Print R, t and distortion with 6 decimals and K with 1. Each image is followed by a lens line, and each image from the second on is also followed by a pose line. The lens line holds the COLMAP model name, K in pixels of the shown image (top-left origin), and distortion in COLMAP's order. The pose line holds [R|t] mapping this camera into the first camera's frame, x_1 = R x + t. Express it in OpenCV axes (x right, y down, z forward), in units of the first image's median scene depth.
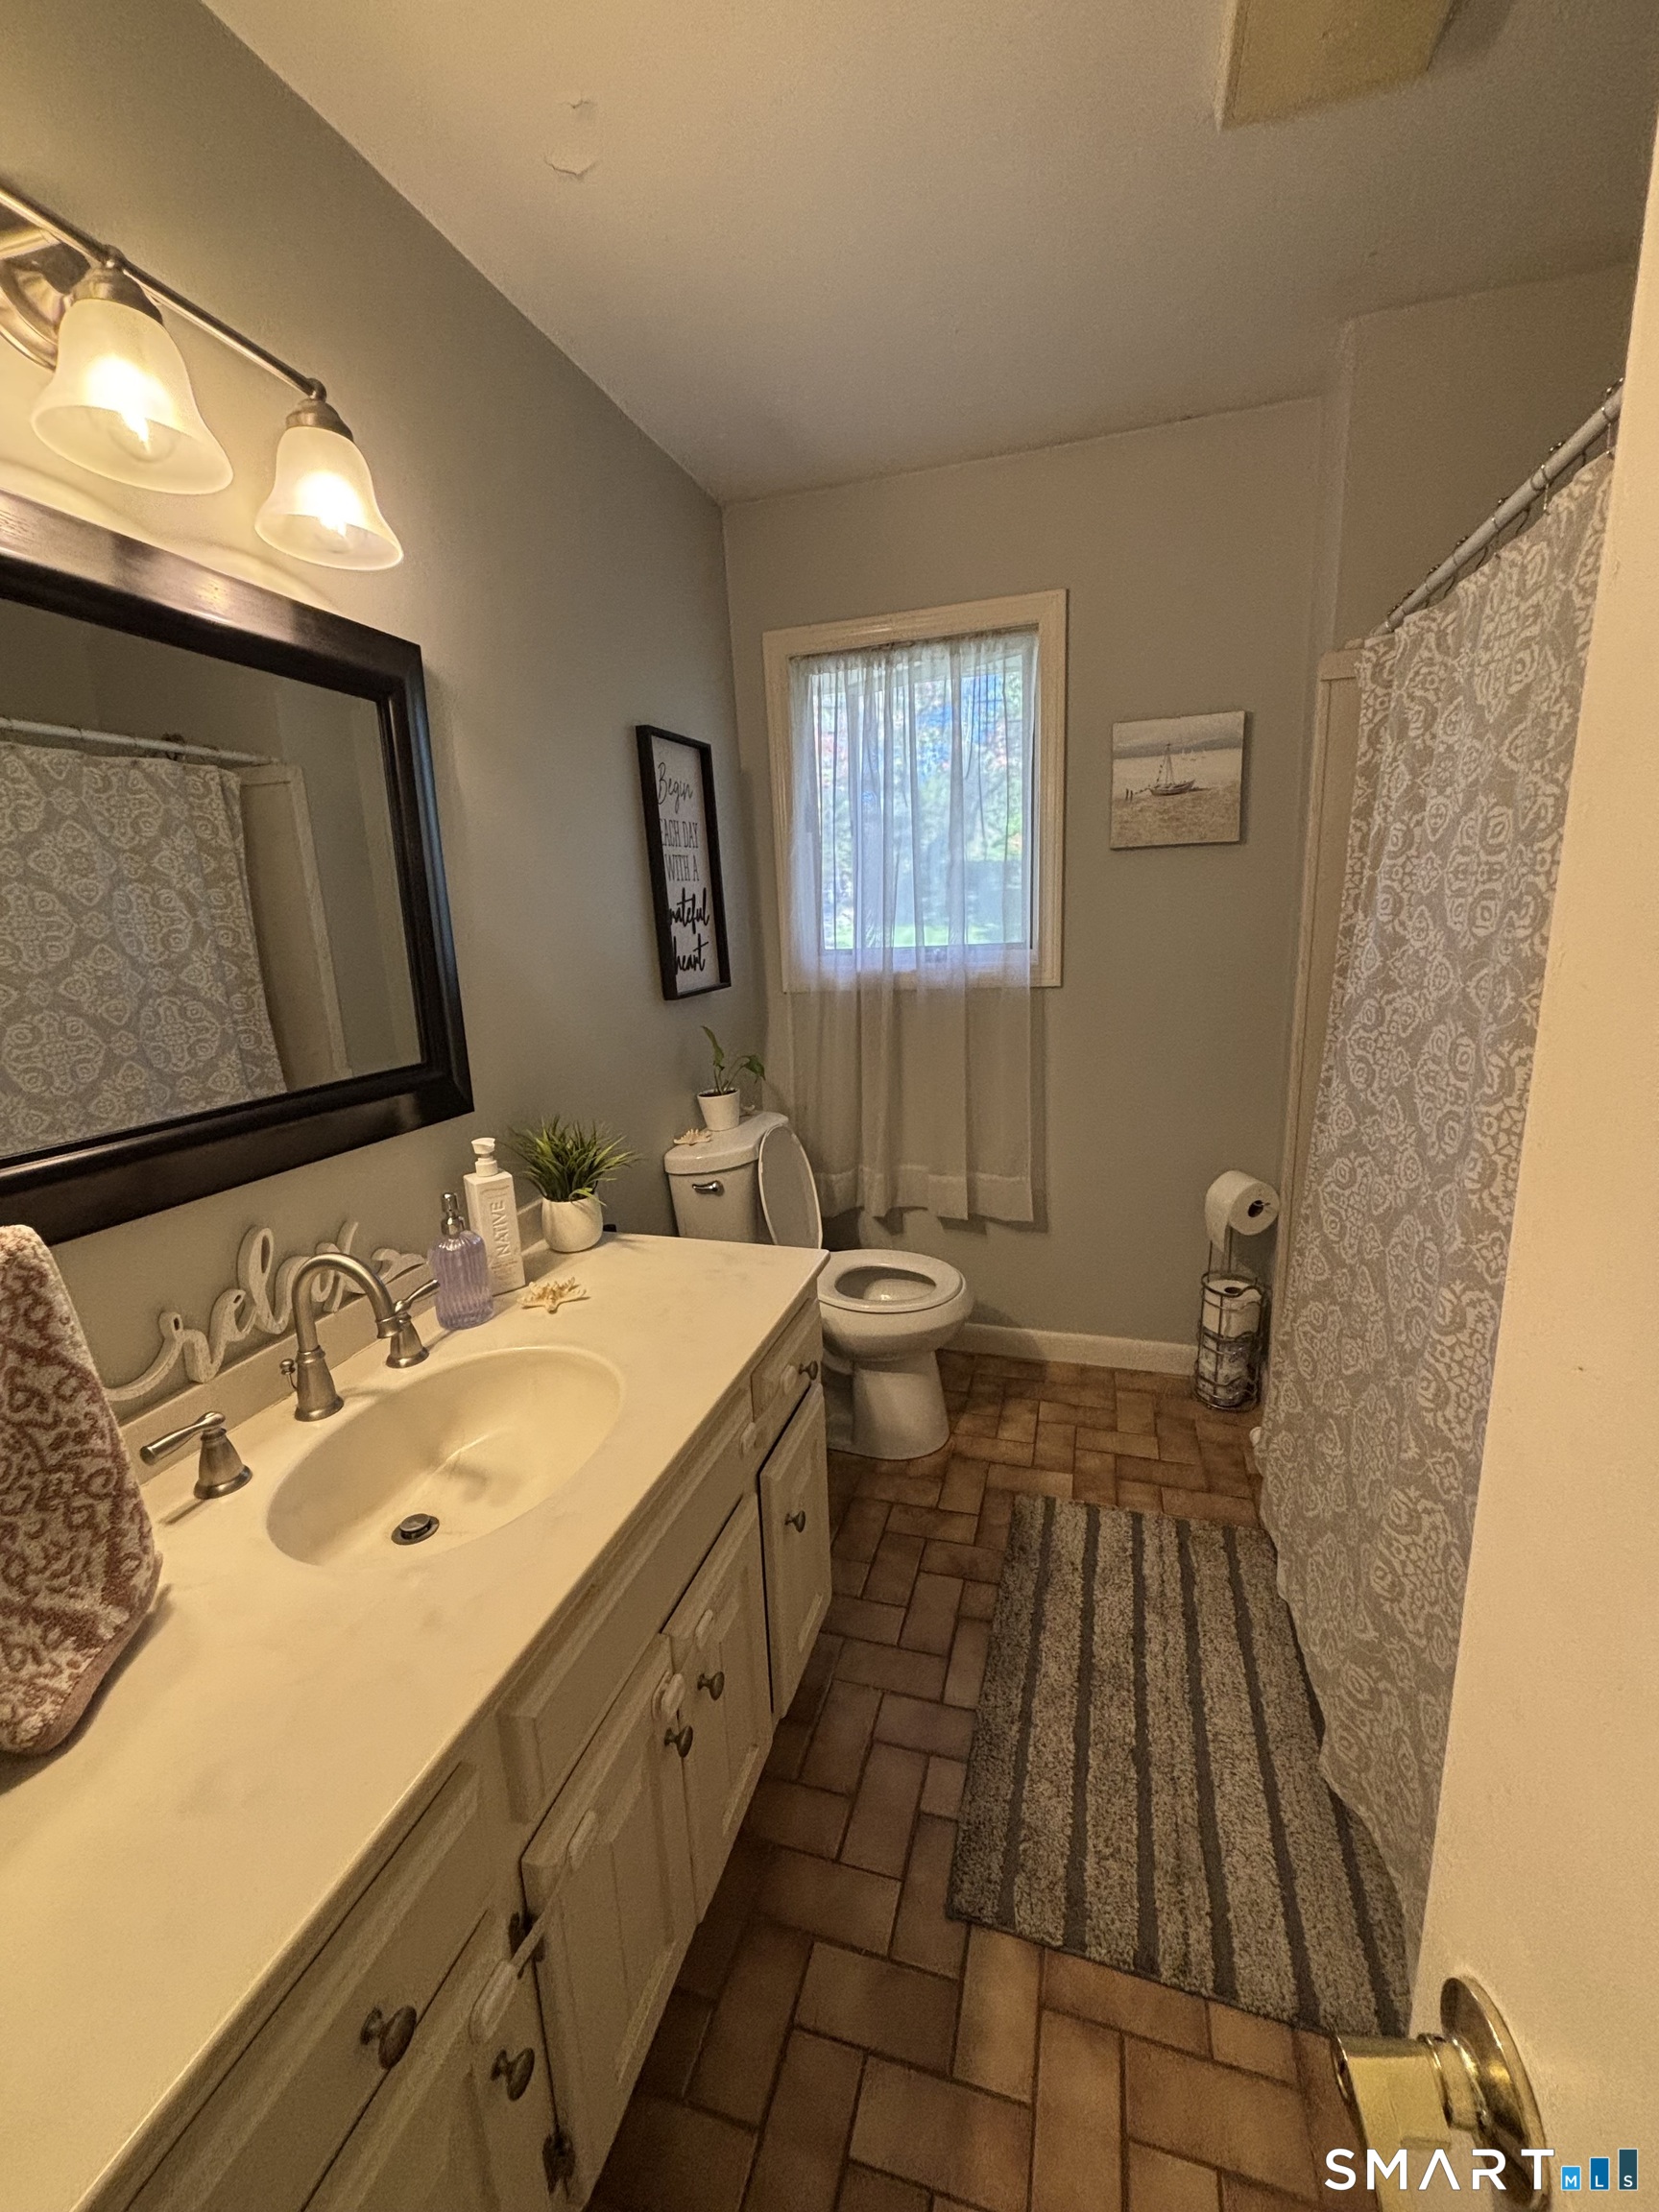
lens RADIAL K [[887.8, 0, 829.5], [0, 887.8, 1106.0], [0, 0, 1]] dist [0.000978, -0.000638]
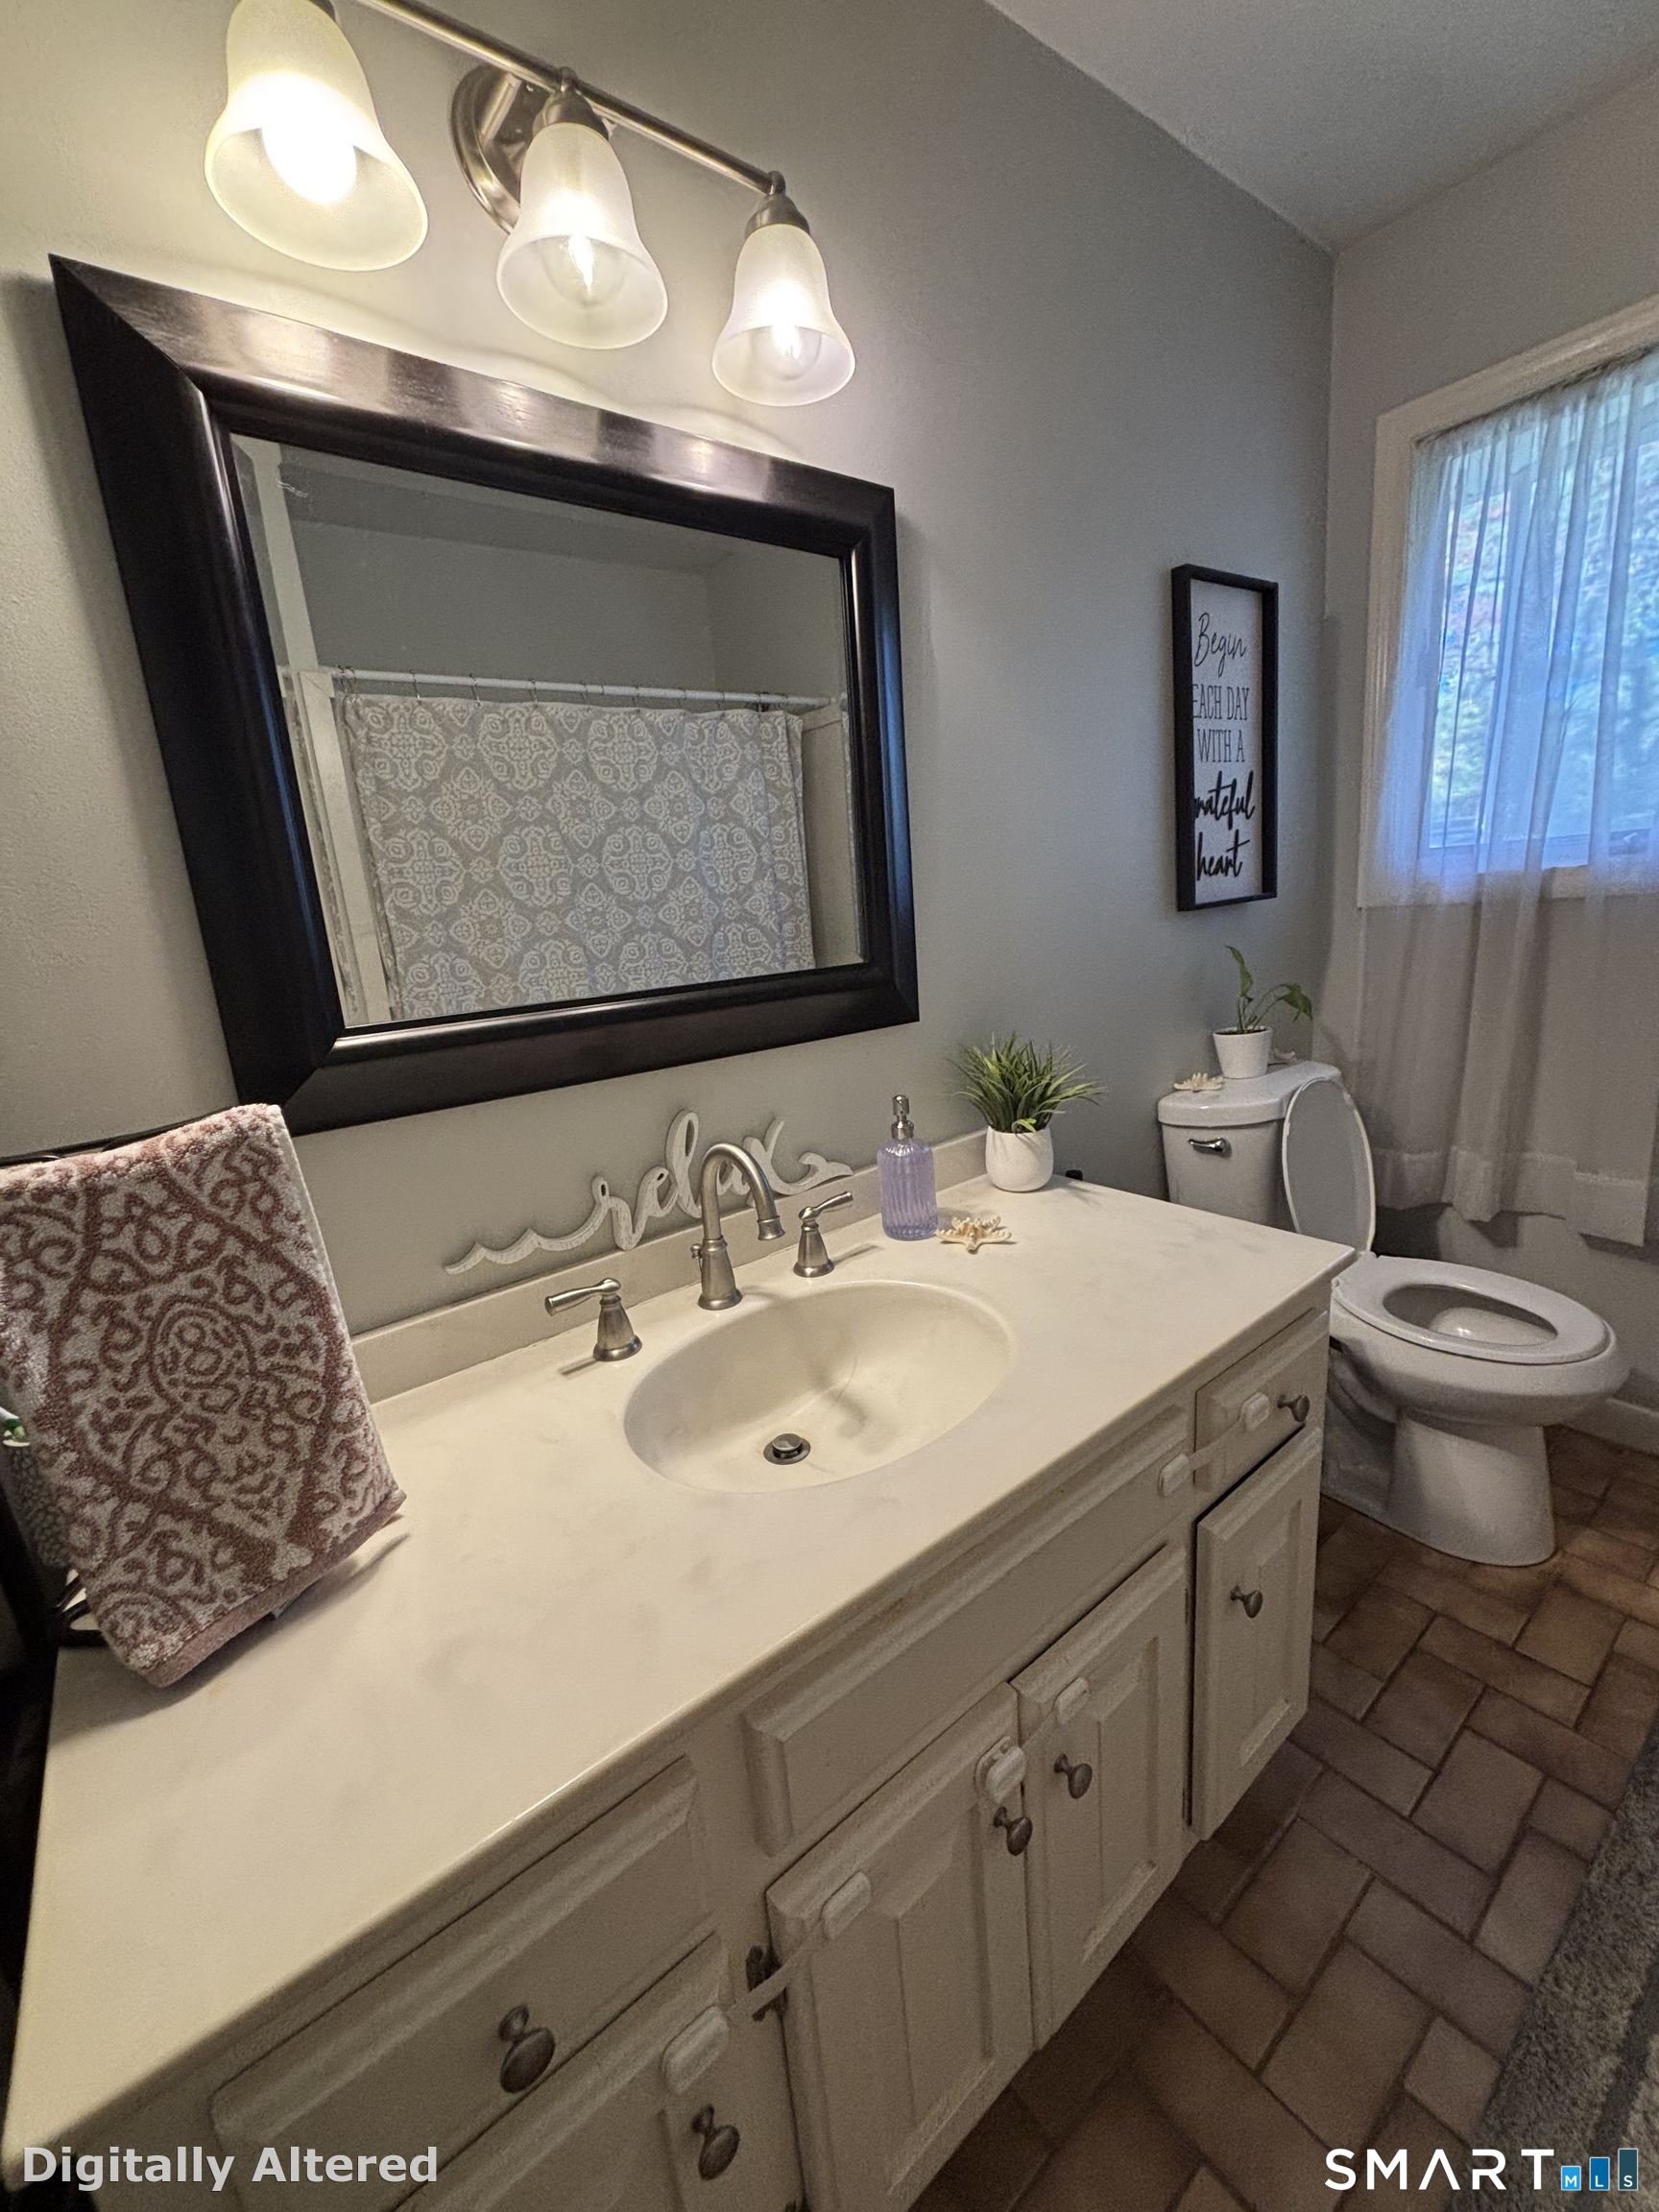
lens RADIAL K [[887.8, 0, 829.5], [0, 887.8, 1106.0], [0, 0, 1]] dist [0.000978, -0.000638]
pose [[0.818192, 0.101422, -0.565929, 0.046324], [-0.073659, 0.994698, 0.071770, 0.033649], [0.570207, -0.017036, 0.821324, 0.190793]]
